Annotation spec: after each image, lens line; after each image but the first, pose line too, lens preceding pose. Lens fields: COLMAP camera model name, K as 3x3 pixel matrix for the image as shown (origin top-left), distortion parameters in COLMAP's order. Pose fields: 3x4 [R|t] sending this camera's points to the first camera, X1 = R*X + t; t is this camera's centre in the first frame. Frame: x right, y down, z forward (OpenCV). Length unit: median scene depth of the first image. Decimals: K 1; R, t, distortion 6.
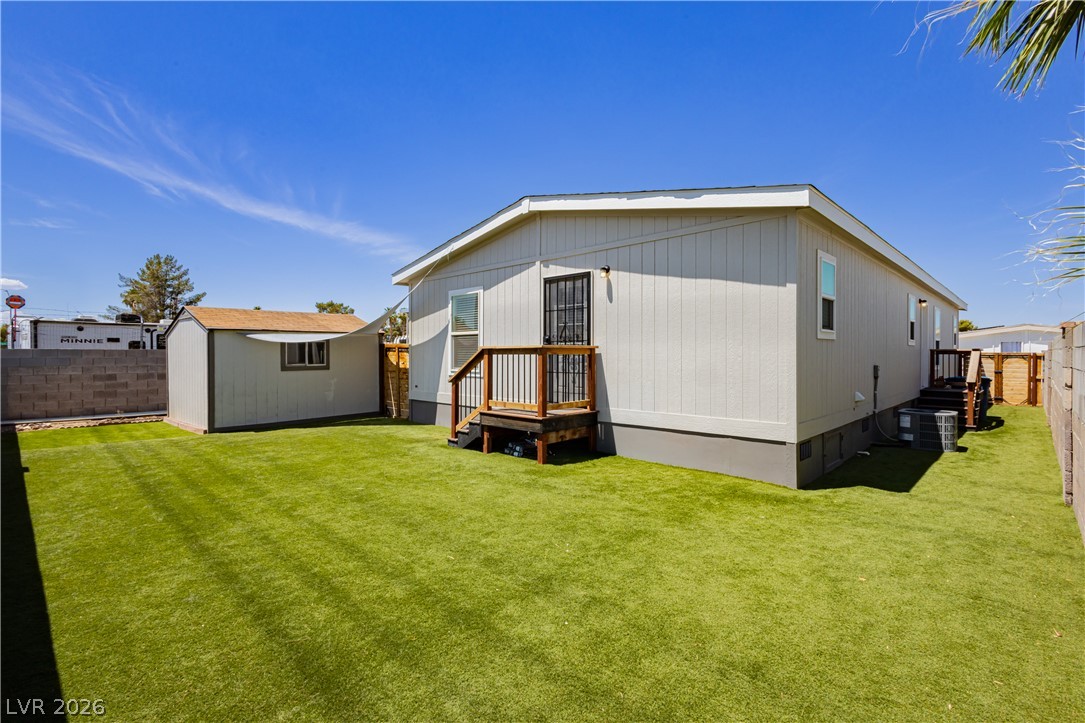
lens RADIAL K [[507.1, 0, 544.1], [0, 507.1, 357.4], [0, 0, 1]] dist [0.003412, 0.000094]
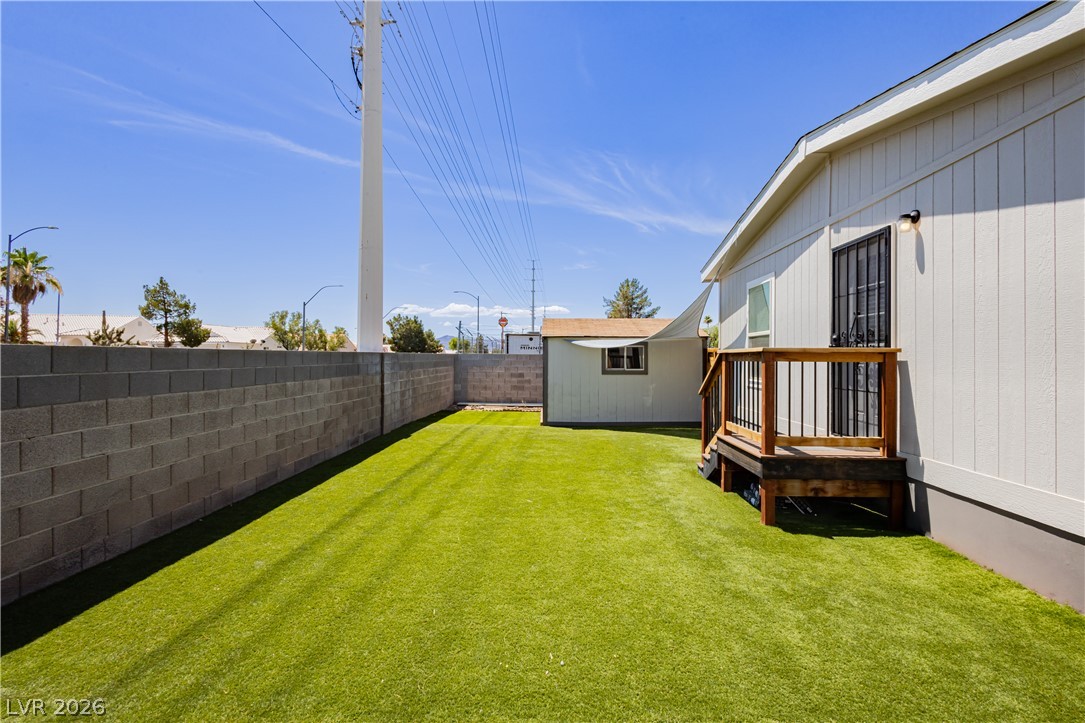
lens RADIAL K [[499.3, 0, 546.8], [0, 499.3, 353.7], [0, 0, 1]] dist [0.002218, 0.000181]
pose [[0.667089, 0.000253, -0.744978, 0.187552], [-0.013501, 0.999840, -0.011750, -0.002908], [0.744856, 0.017896, 0.666985, 0.213296]]
